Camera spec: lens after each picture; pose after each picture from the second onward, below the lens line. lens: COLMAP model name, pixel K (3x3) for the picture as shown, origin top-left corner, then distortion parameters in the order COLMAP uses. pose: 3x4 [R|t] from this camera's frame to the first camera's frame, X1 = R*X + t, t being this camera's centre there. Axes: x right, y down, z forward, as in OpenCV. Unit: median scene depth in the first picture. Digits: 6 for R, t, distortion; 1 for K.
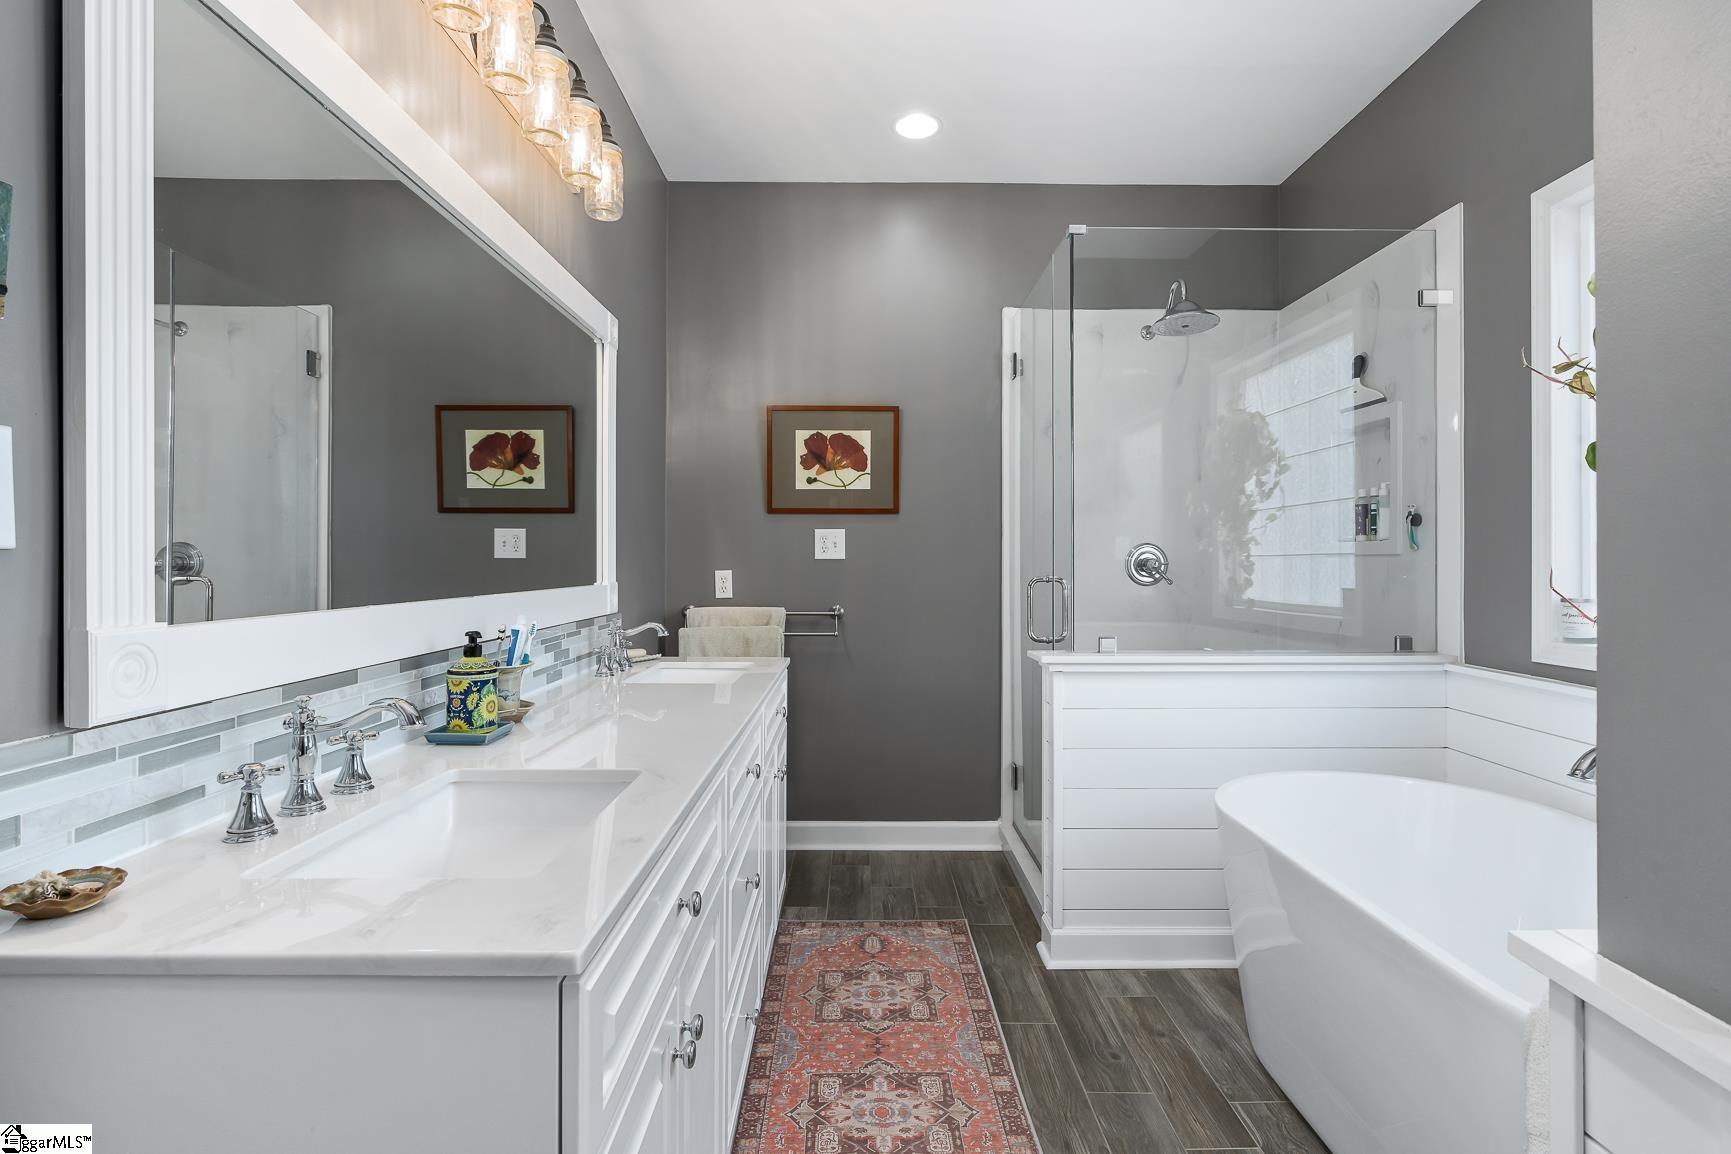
lens RADIAL K [[852.0, 0, 869.4], [0, 852.0, 567.0], [0, 0, 1]] dist [-0.004659, 0.004599]
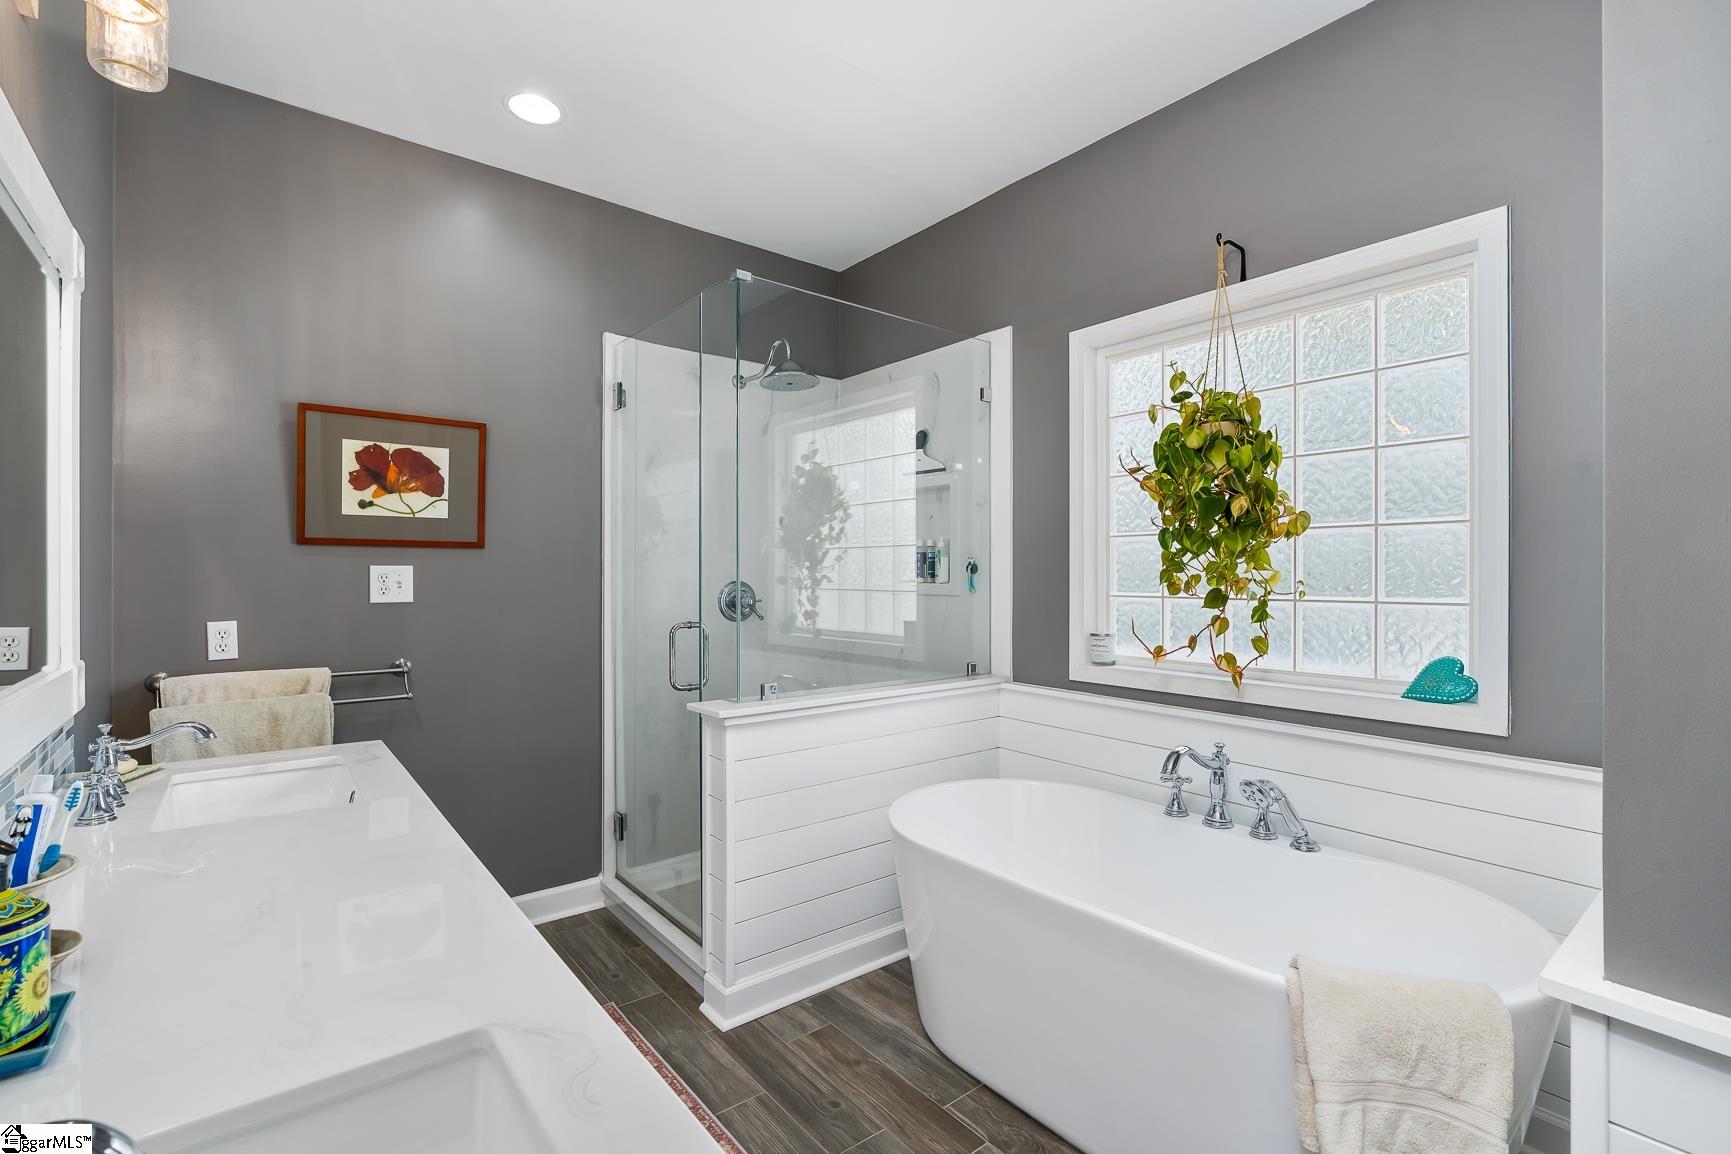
lens RADIAL K [[777.4, 0, 867.6], [0, 777.4, 581.2], [0, 0, 1]] dist [-0.009425, 0.003985]
pose [[0.786893, -0.005180, 0.617068, -0.165626], [0.002410, 0.999983, 0.005322, -0.037273], [-0.617085, -0.002700, 0.786892, 0.164267]]
